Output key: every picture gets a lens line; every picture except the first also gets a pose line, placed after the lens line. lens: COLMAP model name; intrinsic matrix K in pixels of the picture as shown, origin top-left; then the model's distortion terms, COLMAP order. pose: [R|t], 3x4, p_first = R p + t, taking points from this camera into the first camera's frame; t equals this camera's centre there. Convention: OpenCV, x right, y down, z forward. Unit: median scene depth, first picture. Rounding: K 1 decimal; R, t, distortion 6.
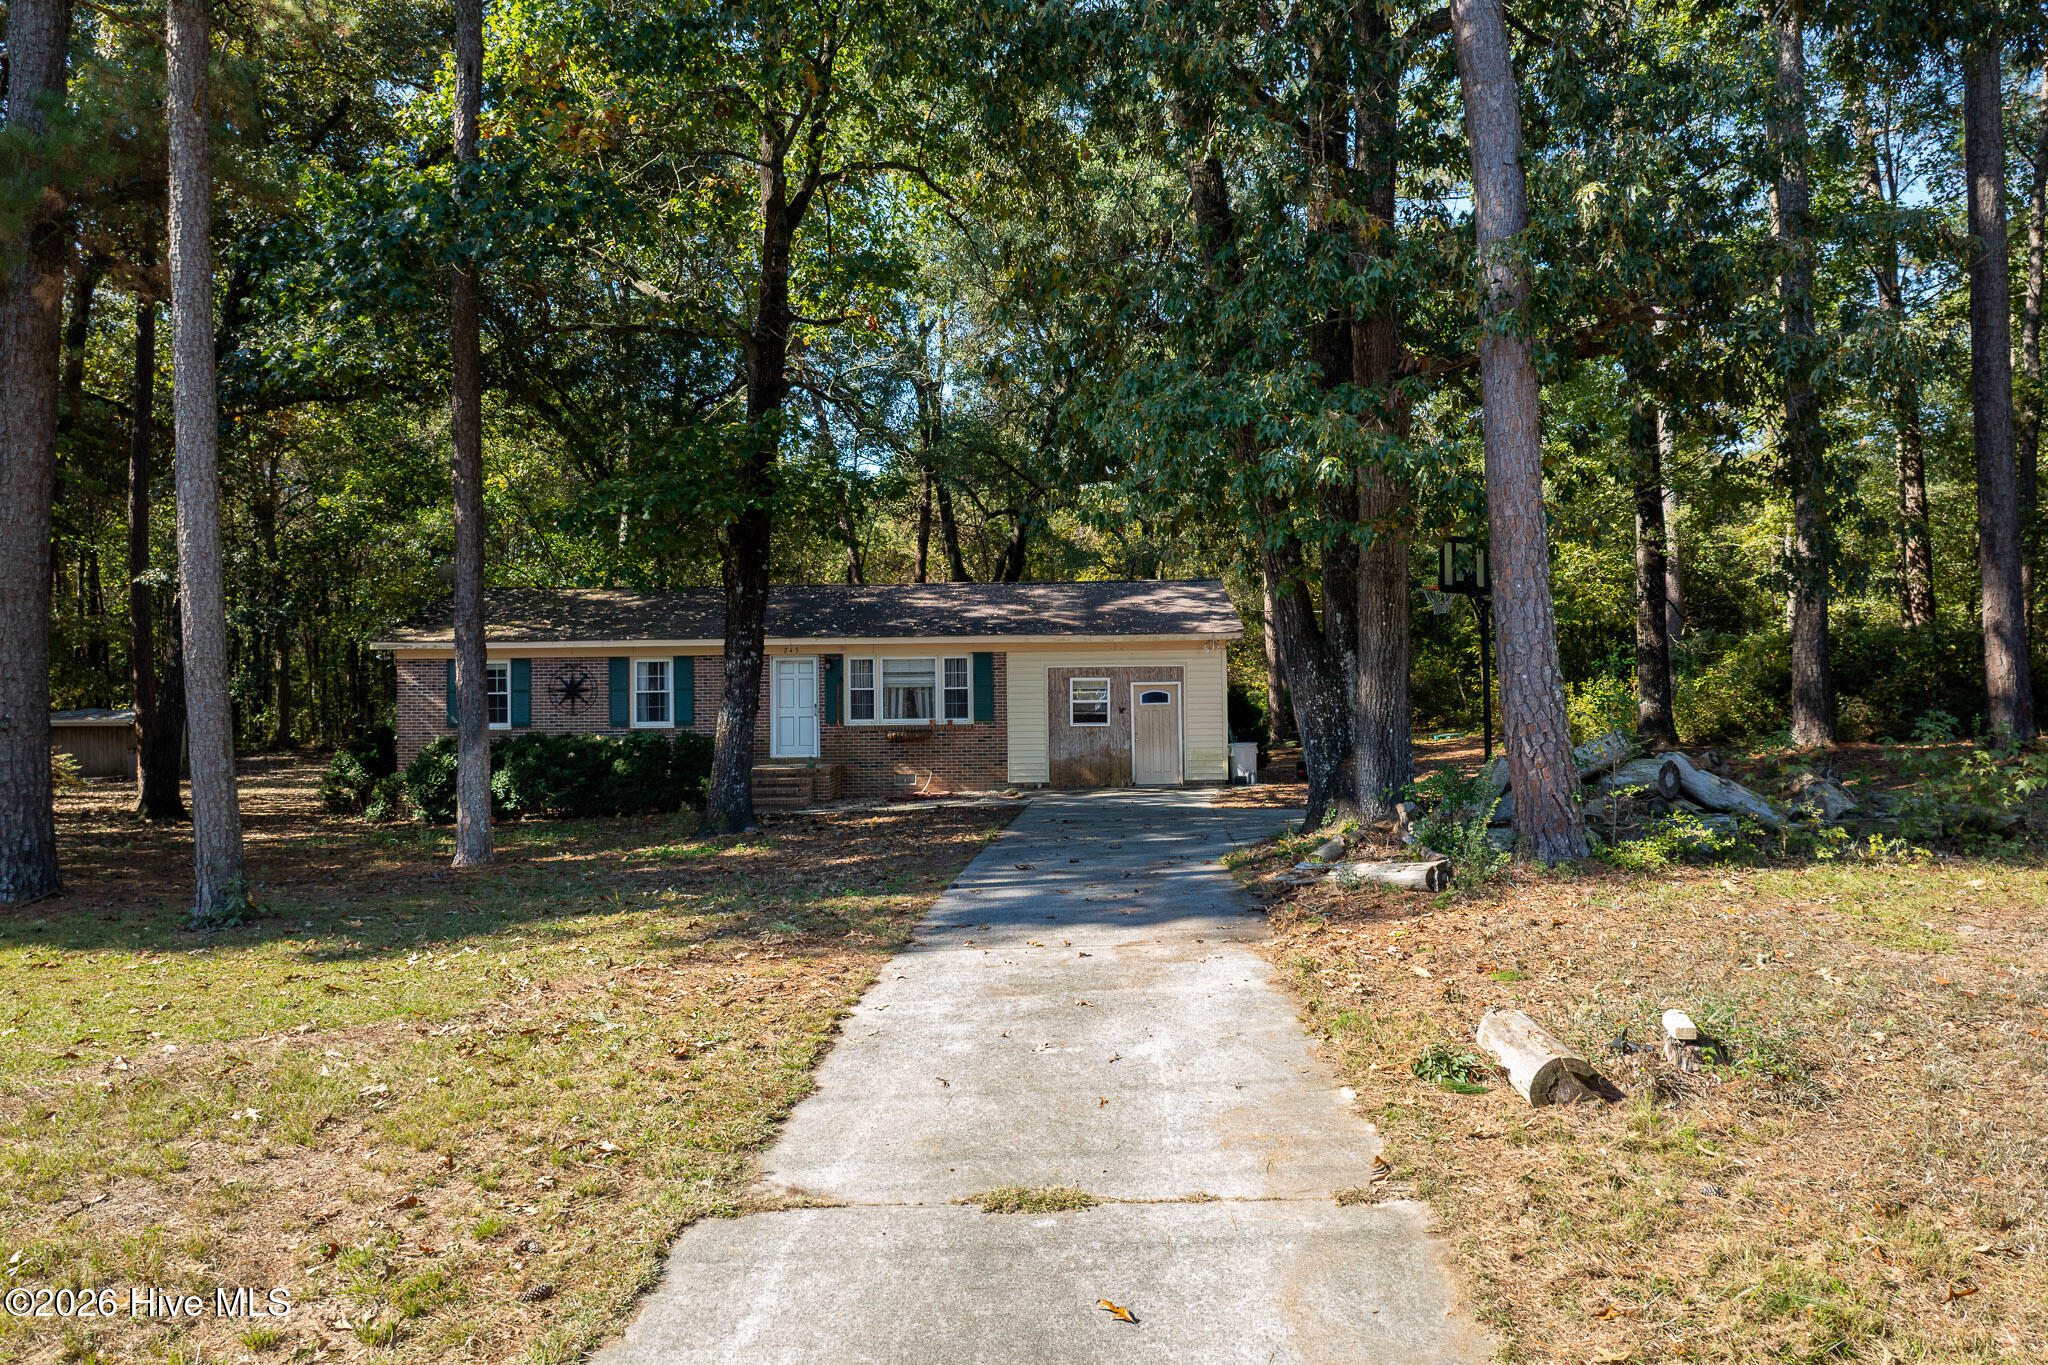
lens RADIAL K [[1449.2, 0, 1024.0], [0, 1449.2, 682.5], [0, 0, 1]] dist [-0.030743, -0.006197]
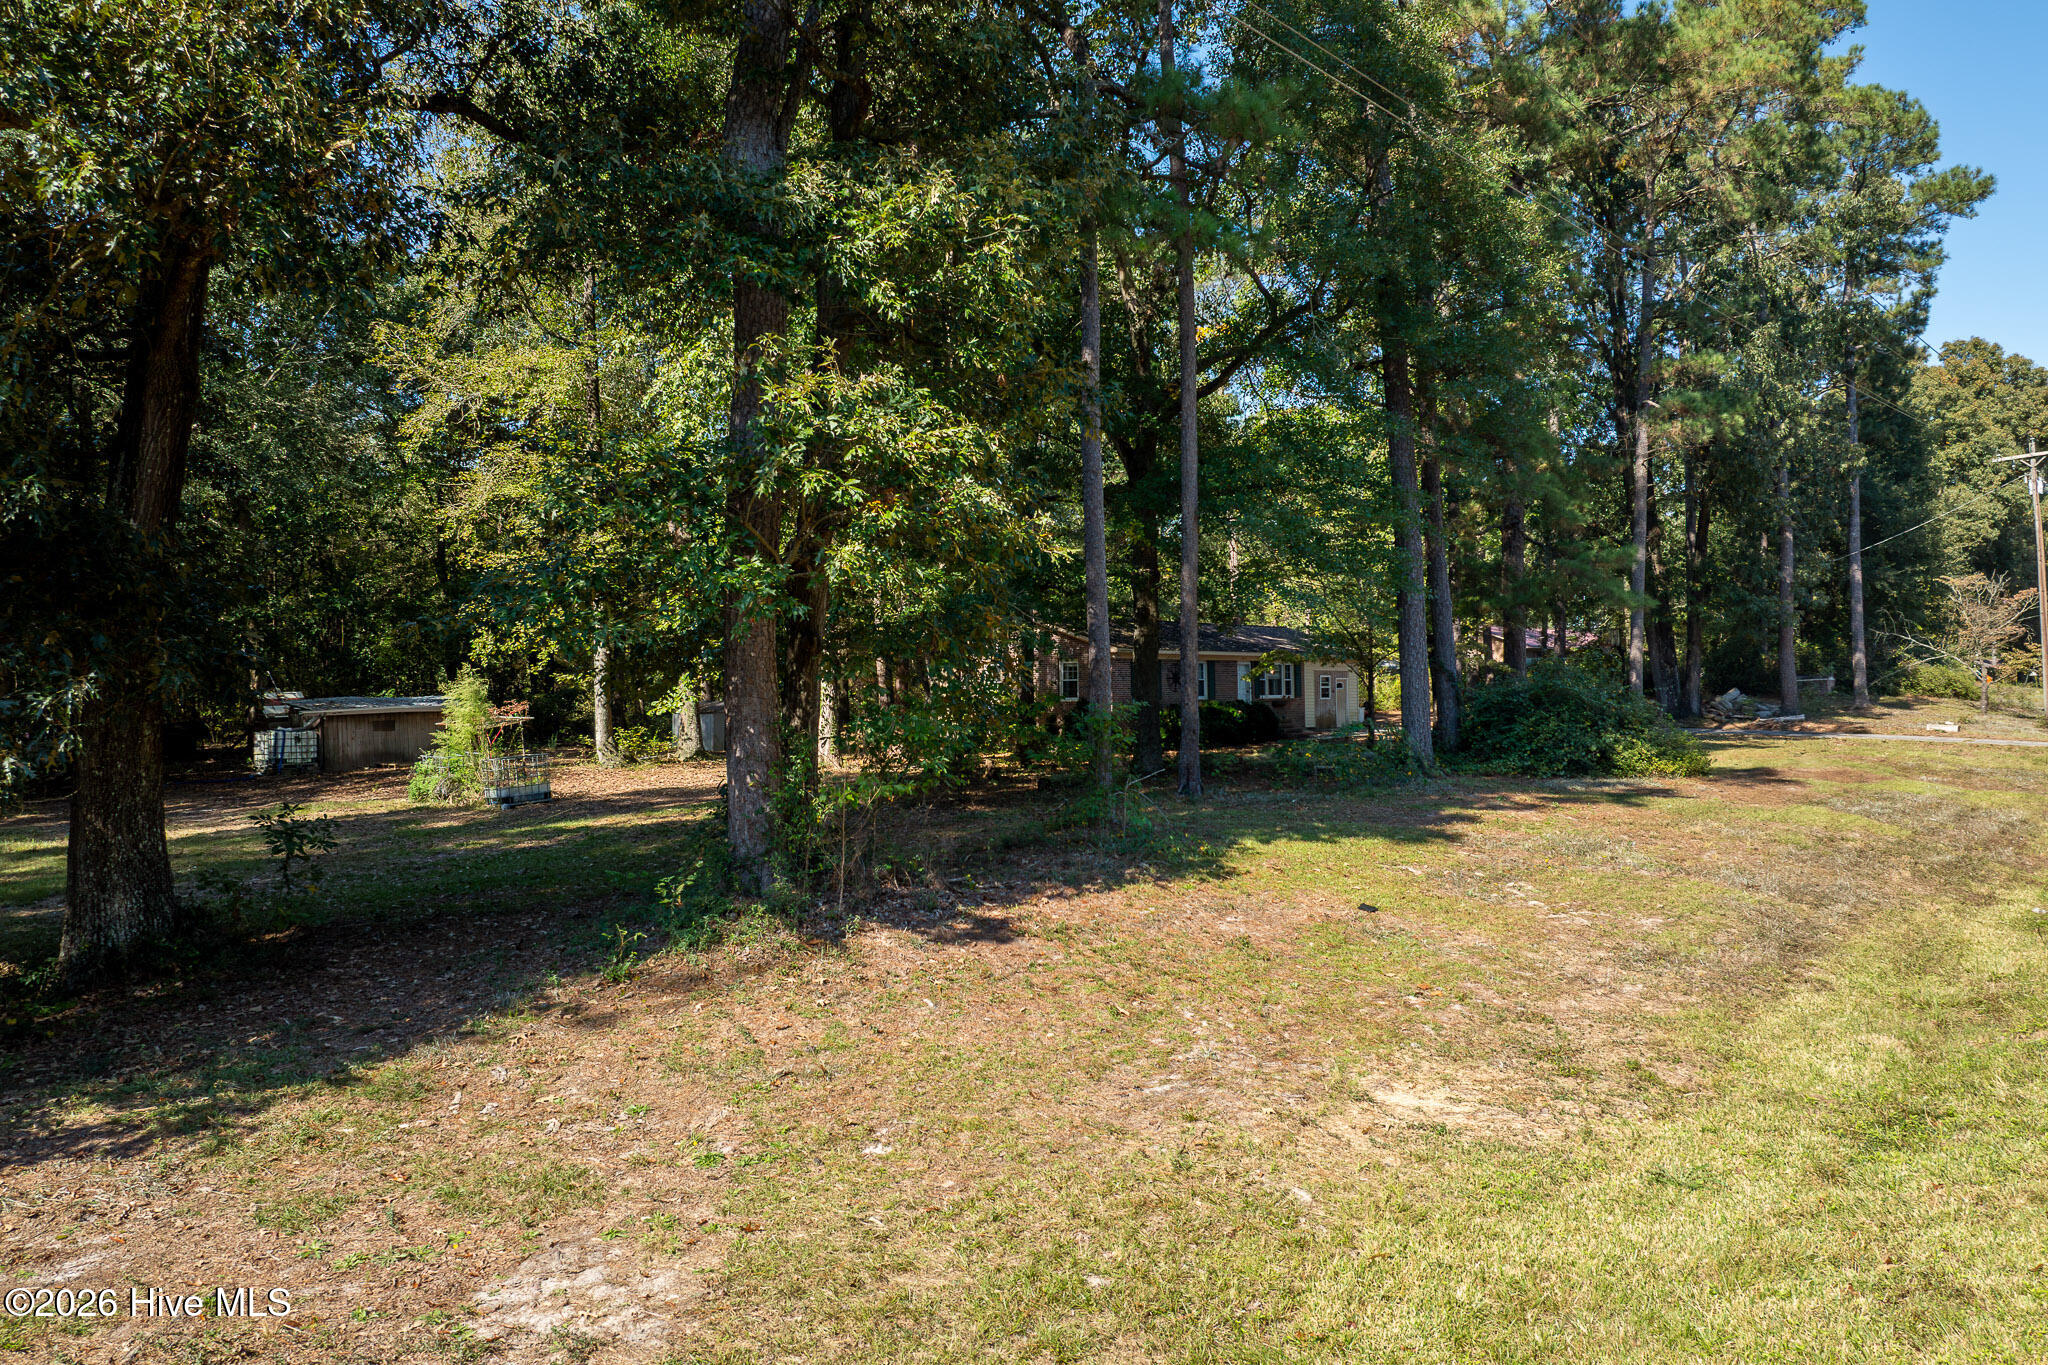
lens RADIAL K [[1445.6, 0, 1024.3], [0, 1445.6, 696.3], [0, 0, 1]] dist [-0.011663, -0.002921]
pose [[0.648337, 0.004586, 0.761340, -1.791446], [-0.004933, 0.999986, -0.001822, 0.031893], [-0.761338, -0.002574, 0.648350, -0.009216]]
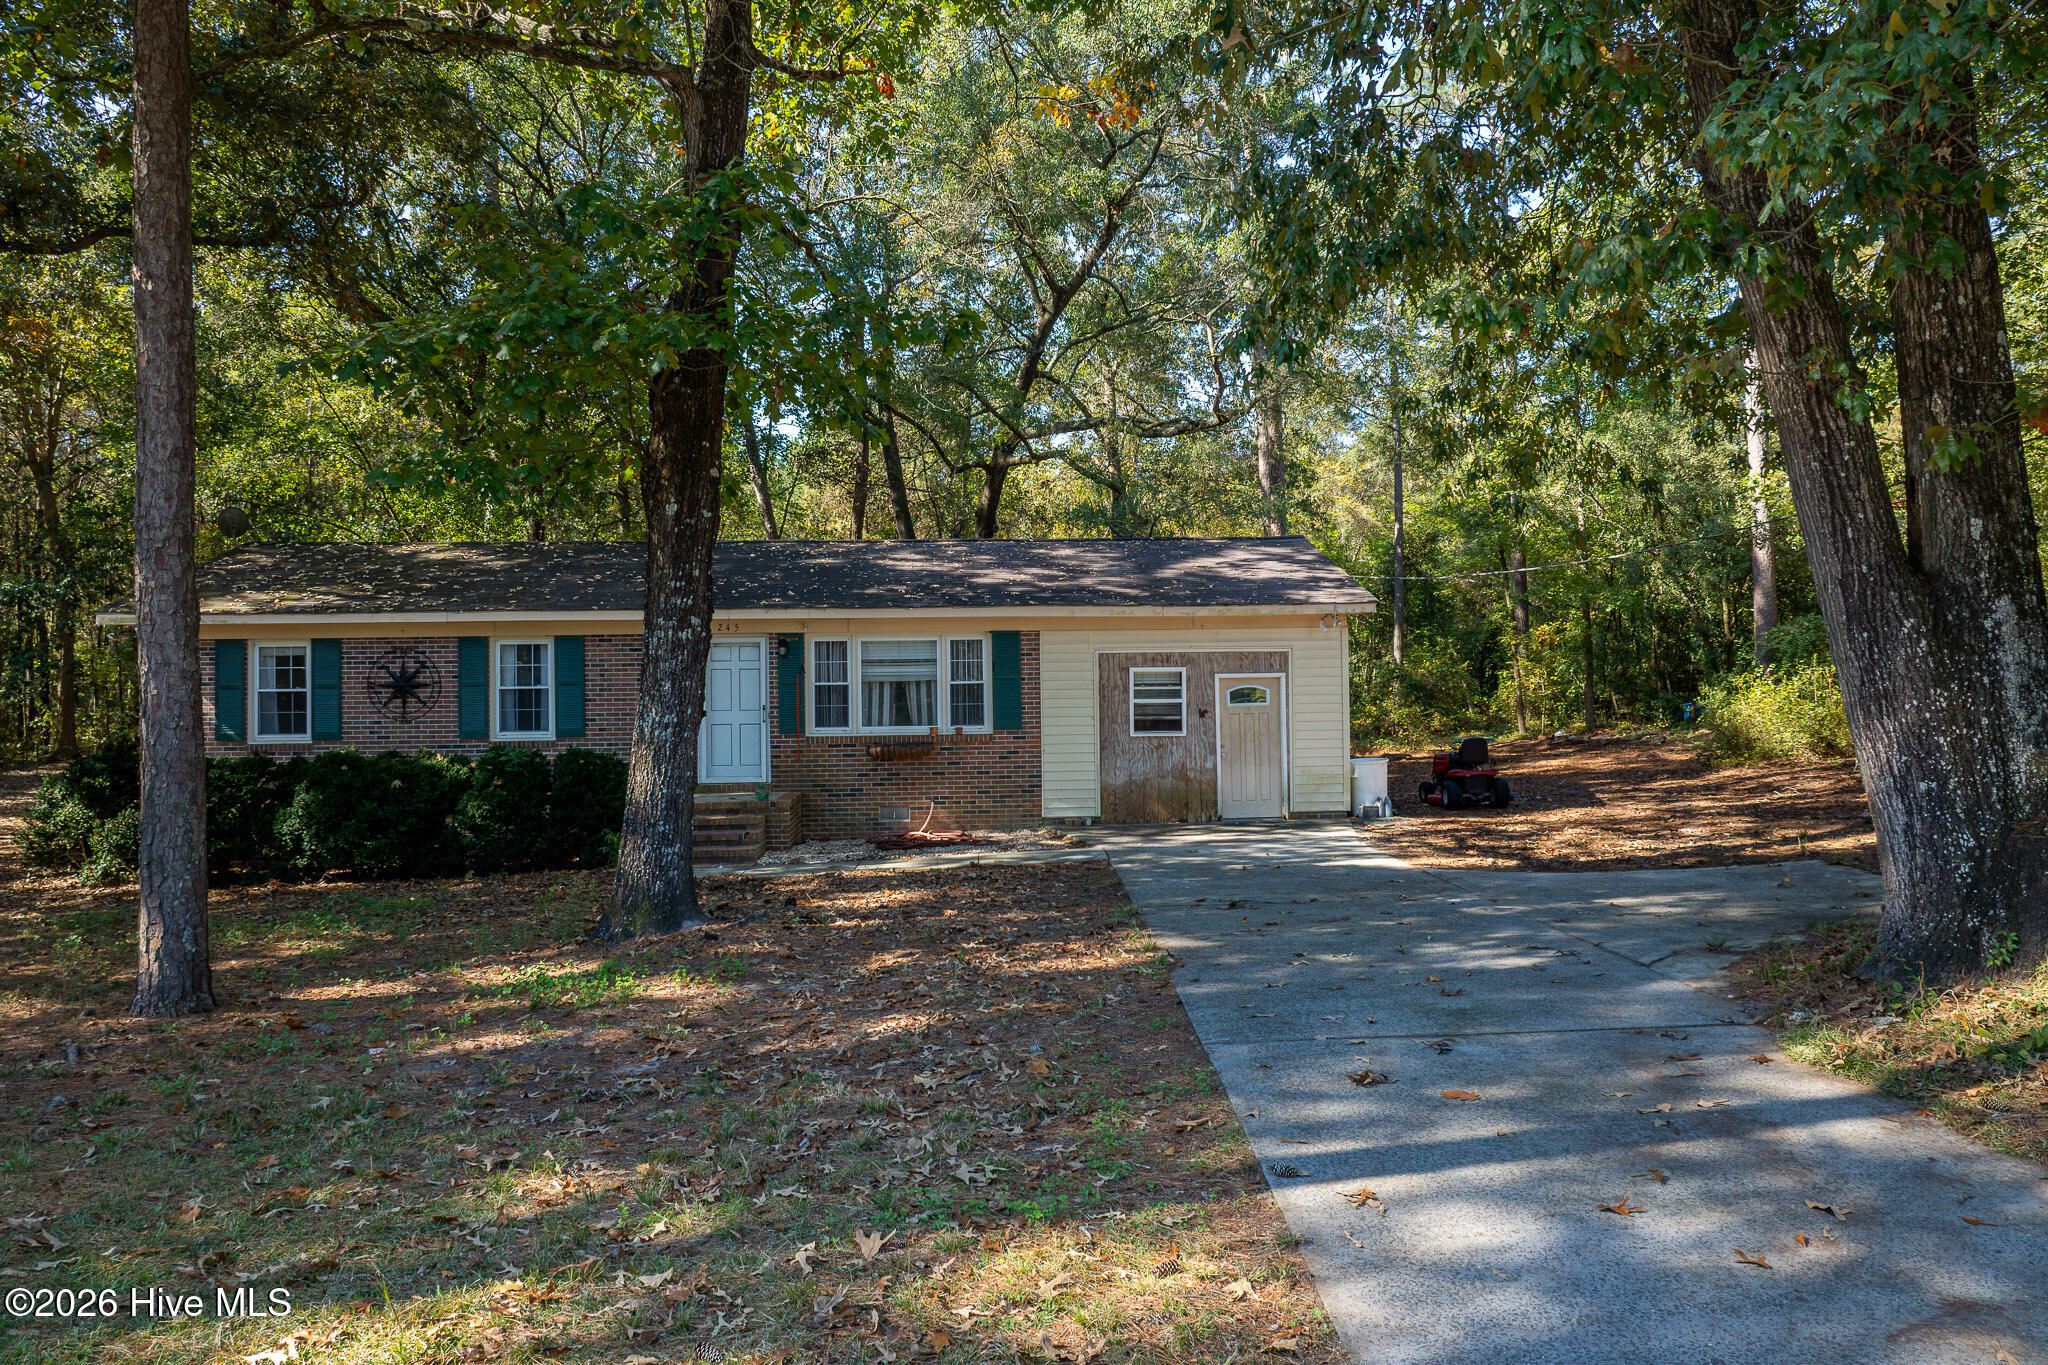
lens RADIAL K [[1449.2, 0, 1024.0], [0, 1449.2, 682.5], [0, 0, 1]] dist [-0.030743, -0.006197]
pose [[0.997025, -0.000011, 0.077083, -0.073287], [0.000521, 0.999978, -0.006593, 0.008550], [-0.077081, 0.006614, 0.997003, 0.300679]]
